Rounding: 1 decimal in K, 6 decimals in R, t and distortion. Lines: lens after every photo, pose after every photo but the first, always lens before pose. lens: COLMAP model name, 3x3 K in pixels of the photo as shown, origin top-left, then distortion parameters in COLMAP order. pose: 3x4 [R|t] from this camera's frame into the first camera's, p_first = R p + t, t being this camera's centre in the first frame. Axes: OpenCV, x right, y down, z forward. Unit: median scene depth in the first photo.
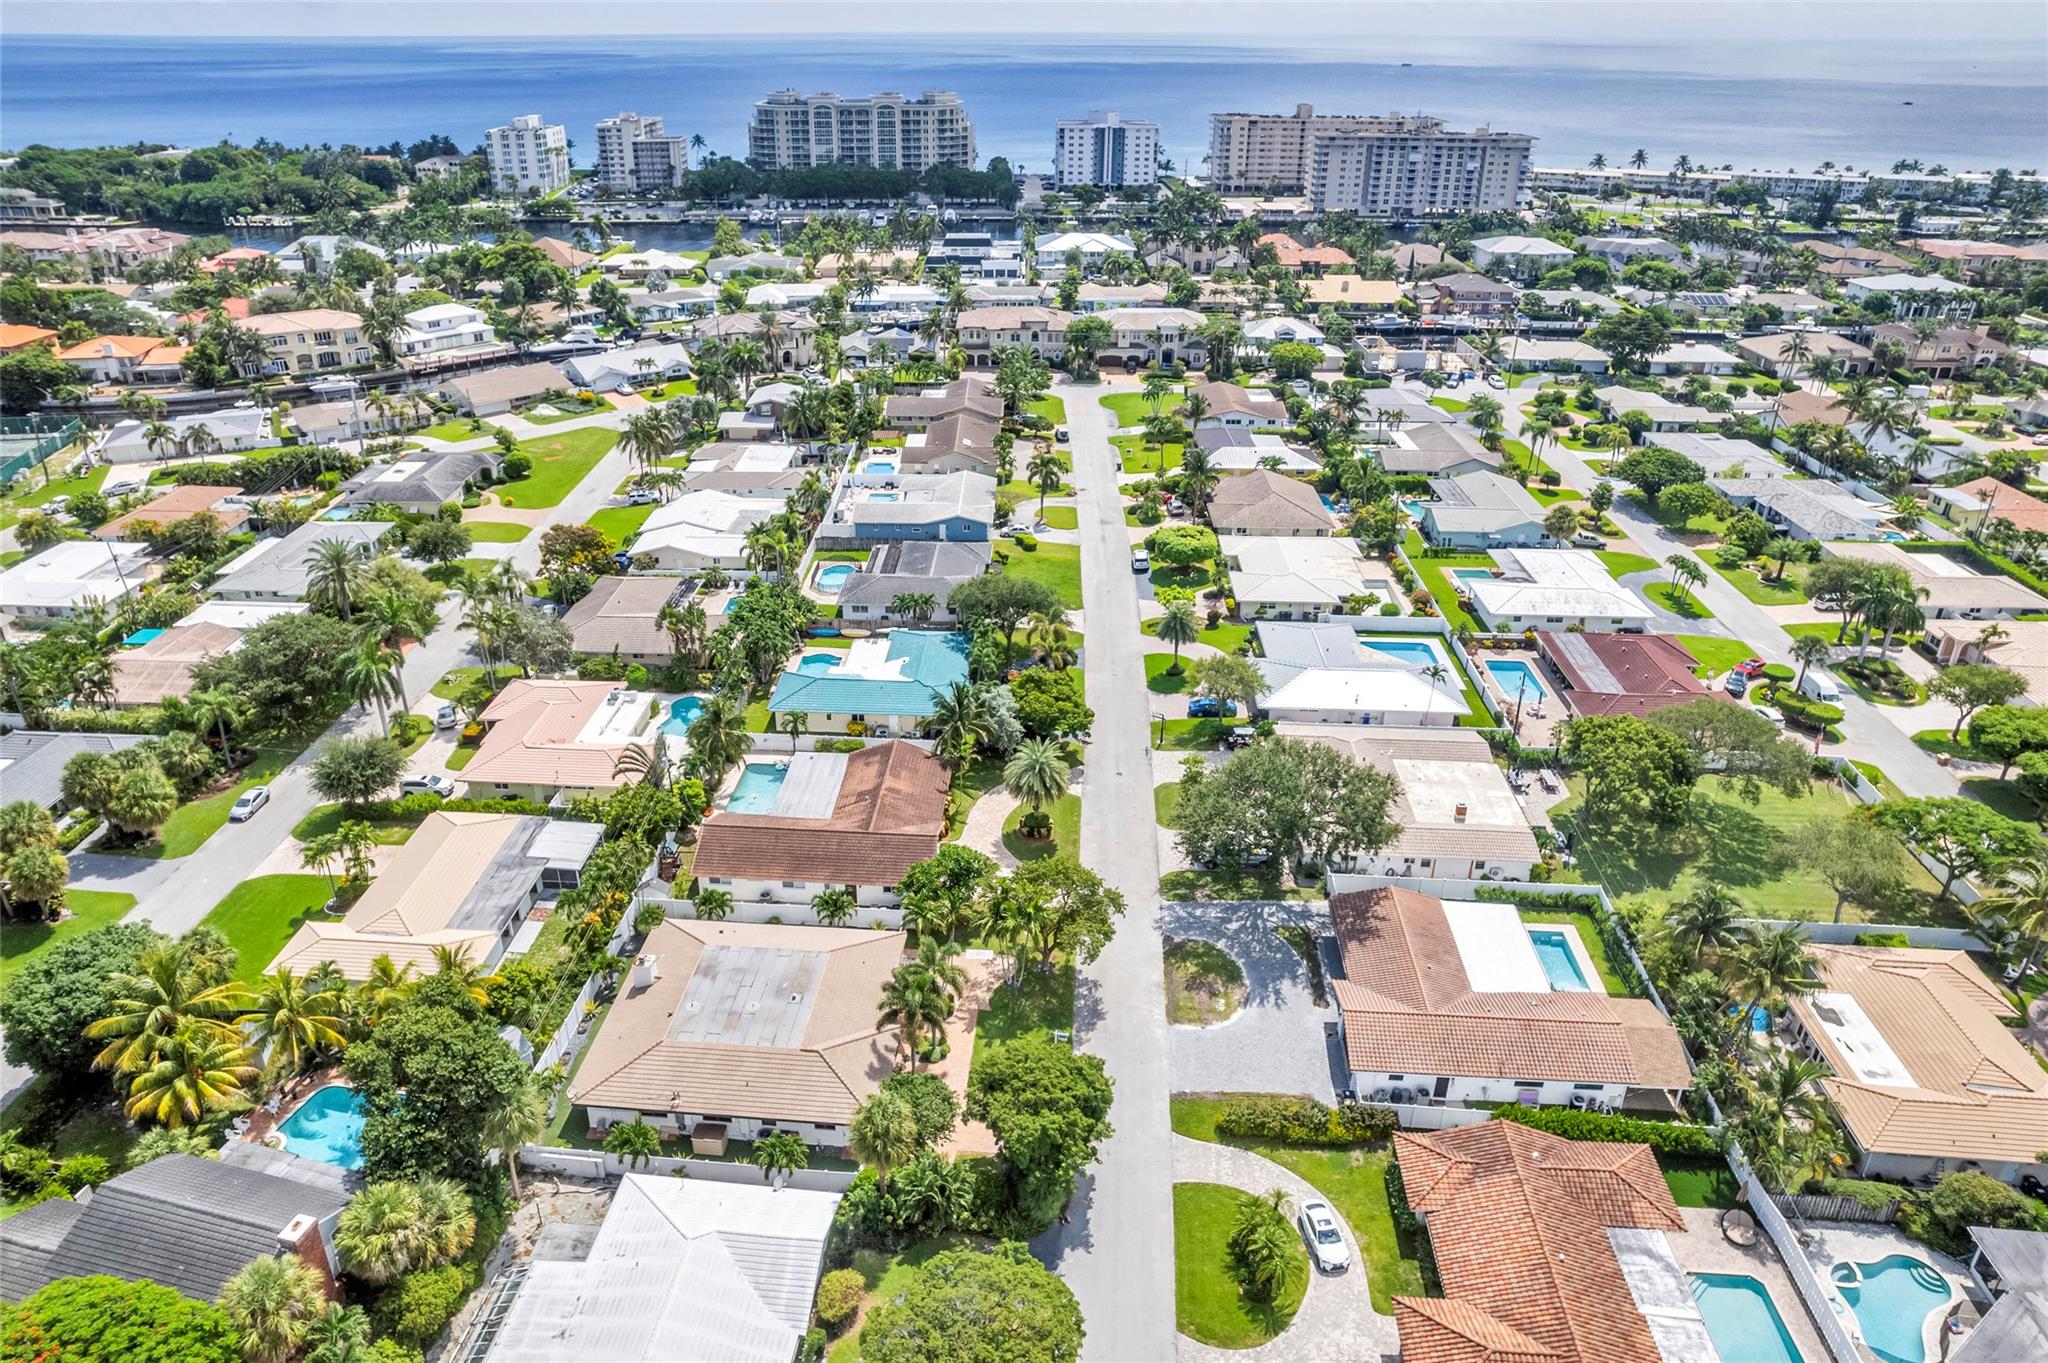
lens RADIAL K [[1344.8, 0, 1015.9], [0, 1344.8, 697.7], [0, 0, 1]] dist [-0.071656, 0.053278]
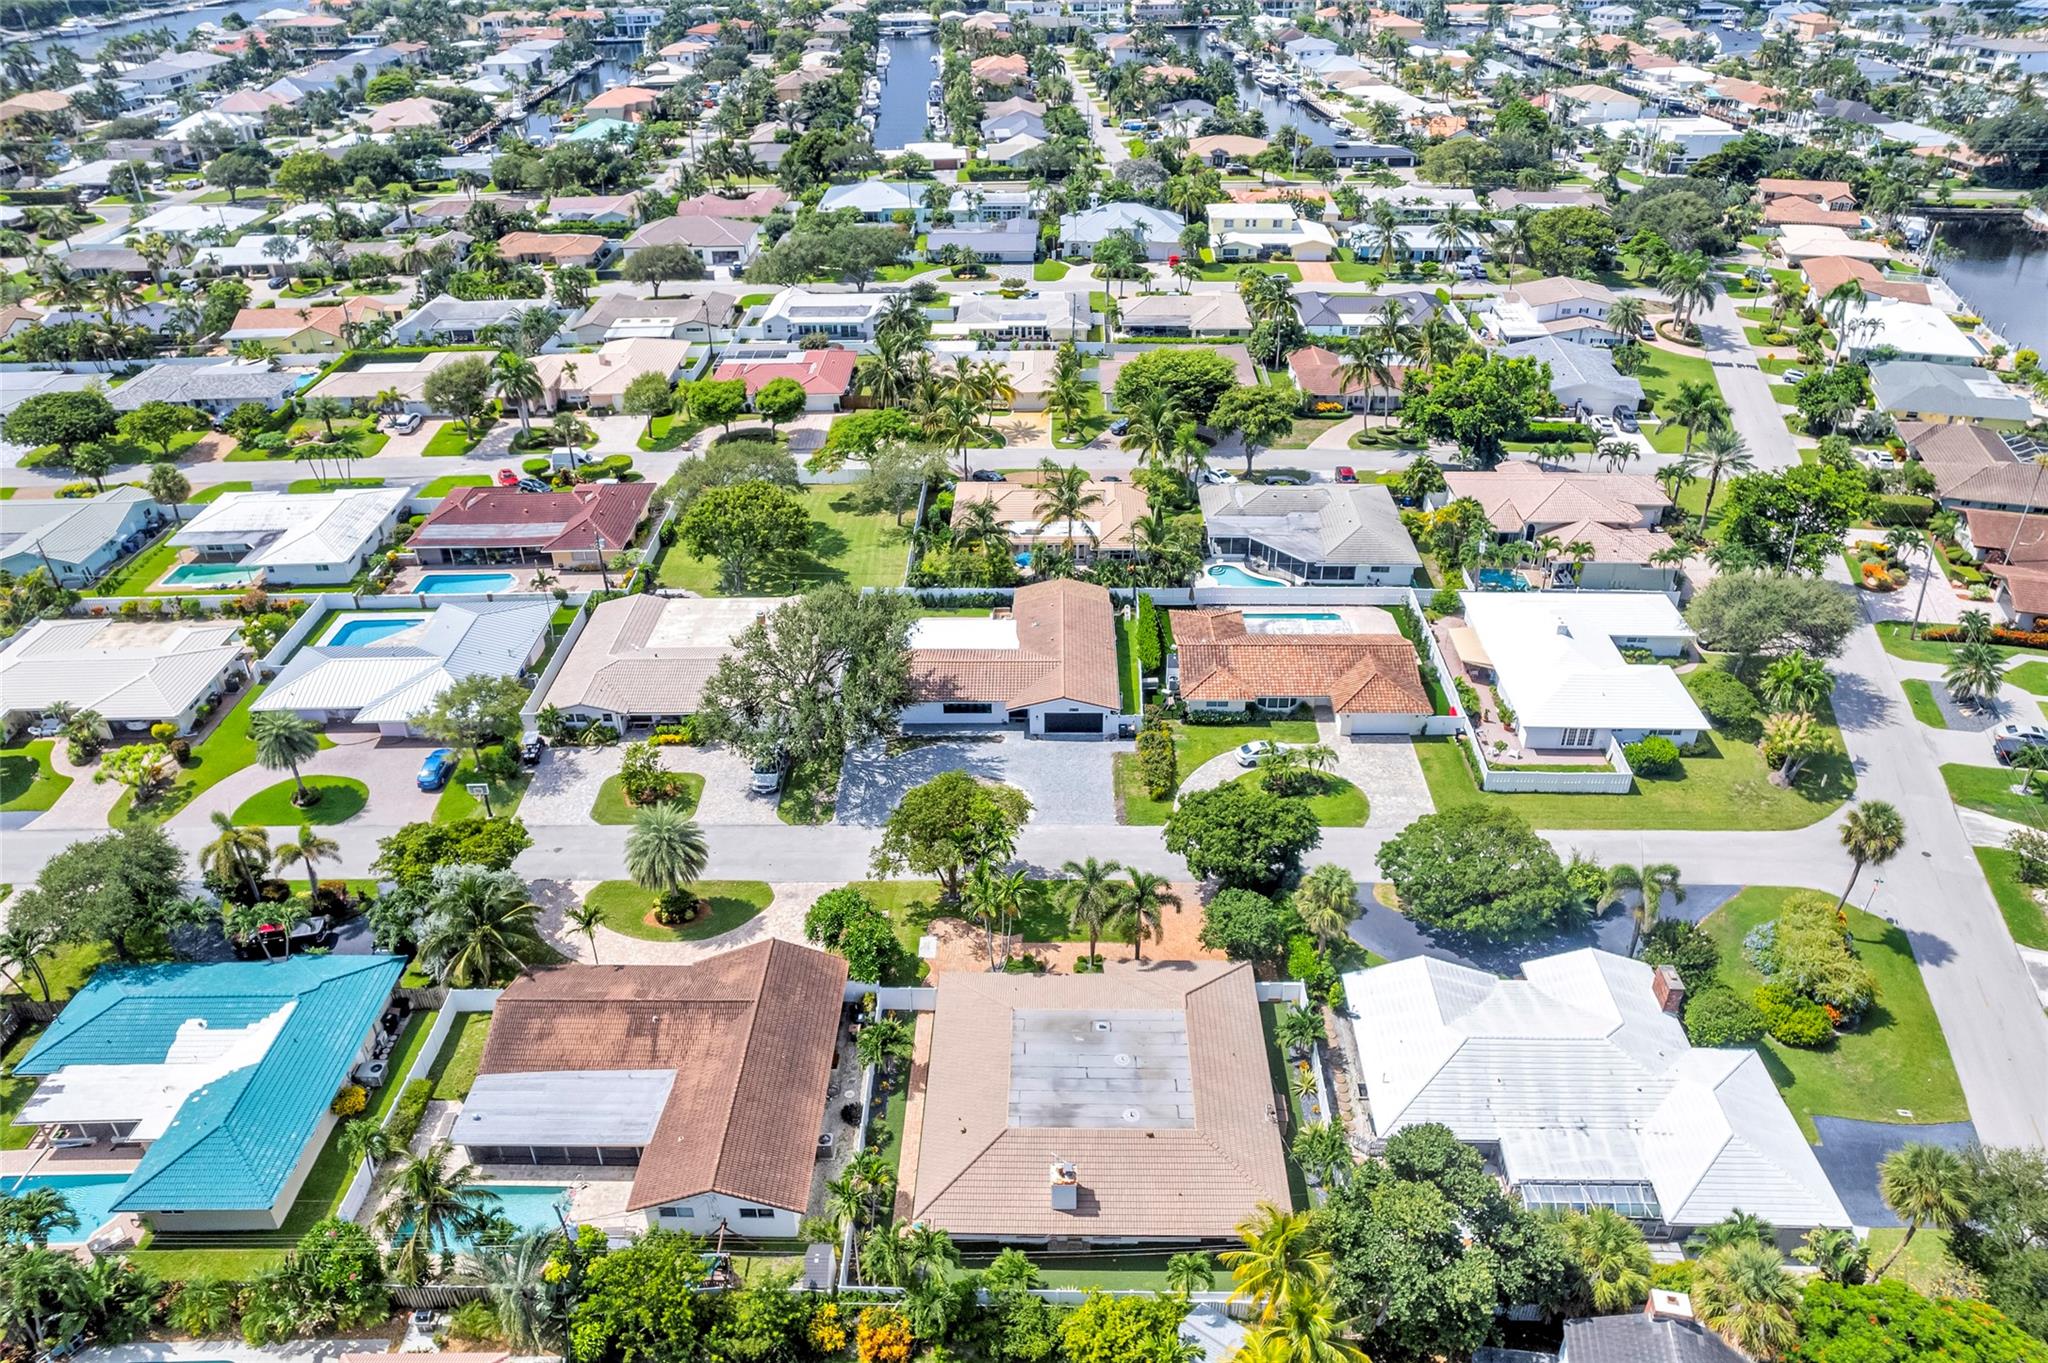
lens RADIAL K [[1335.0, 0, 1024.0], [0, 1335.0, 681.5], [0, 0, 1]] dist [-0.079230, 0.067671]
pose [[-0.052844, -0.529448, 0.846695, -0.365786], [0.458806, 0.740218, 0.491501, -0.183189], [-0.886963, 0.414442, 0.203798, 0.362178]]
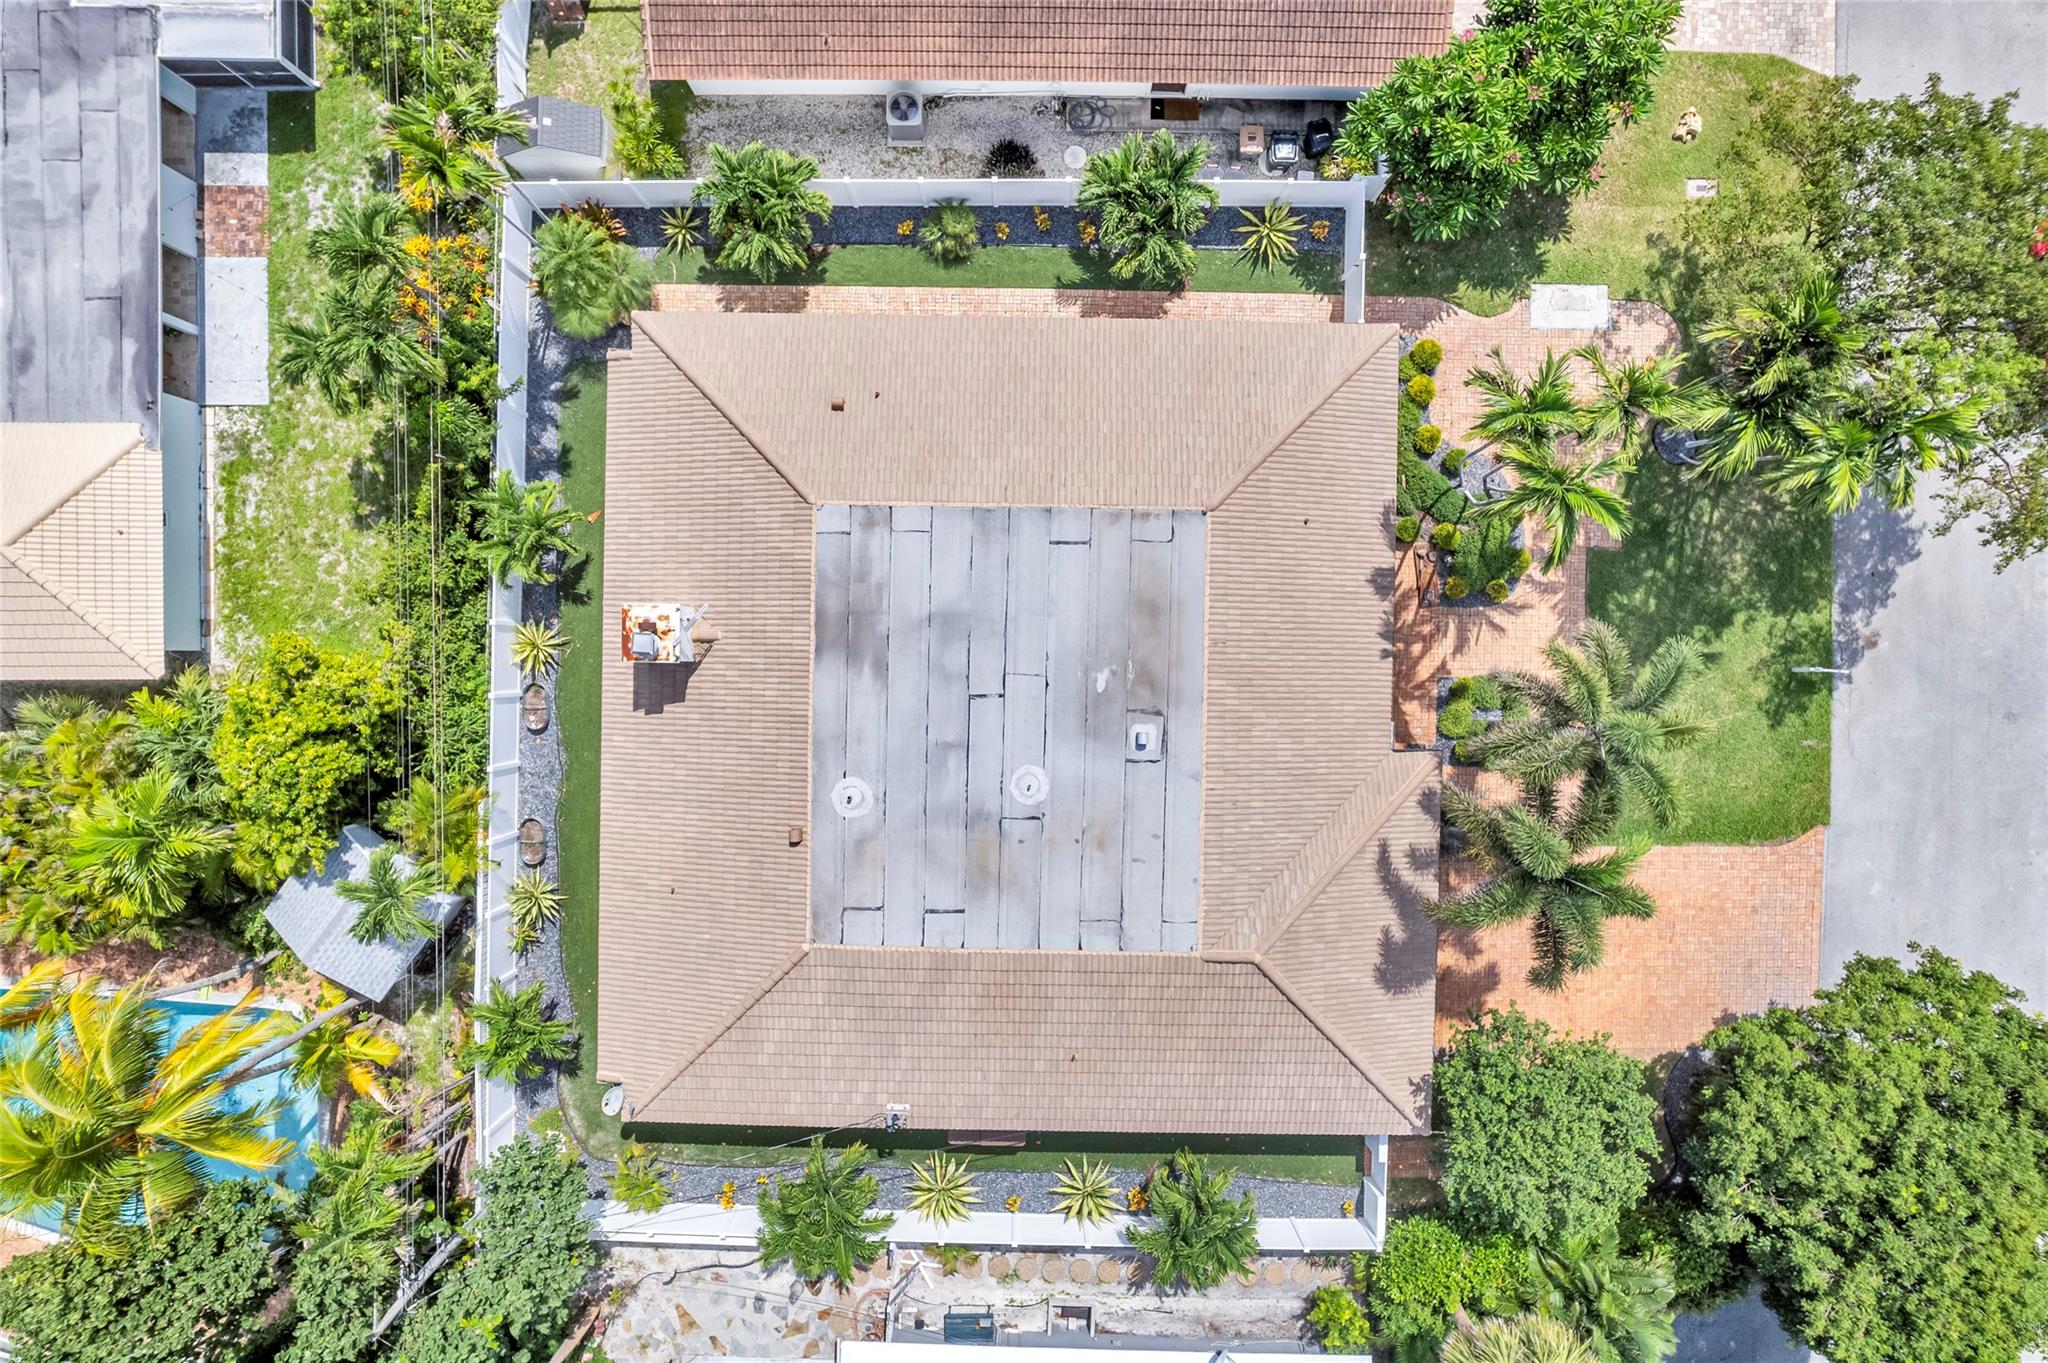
lens RADIAL K [[1317.4, 0, 1039.9], [0, 1317.4, 686.9], [0, 0, 1]] dist [-0.076989, 0.068719]
pose [[0.998125, -0.060528, -0.009091, -0.090791], [0.034454, 0.432867, 0.900799, -0.040385], [-0.050588, -0.899423, 0.434141, 0.405188]]
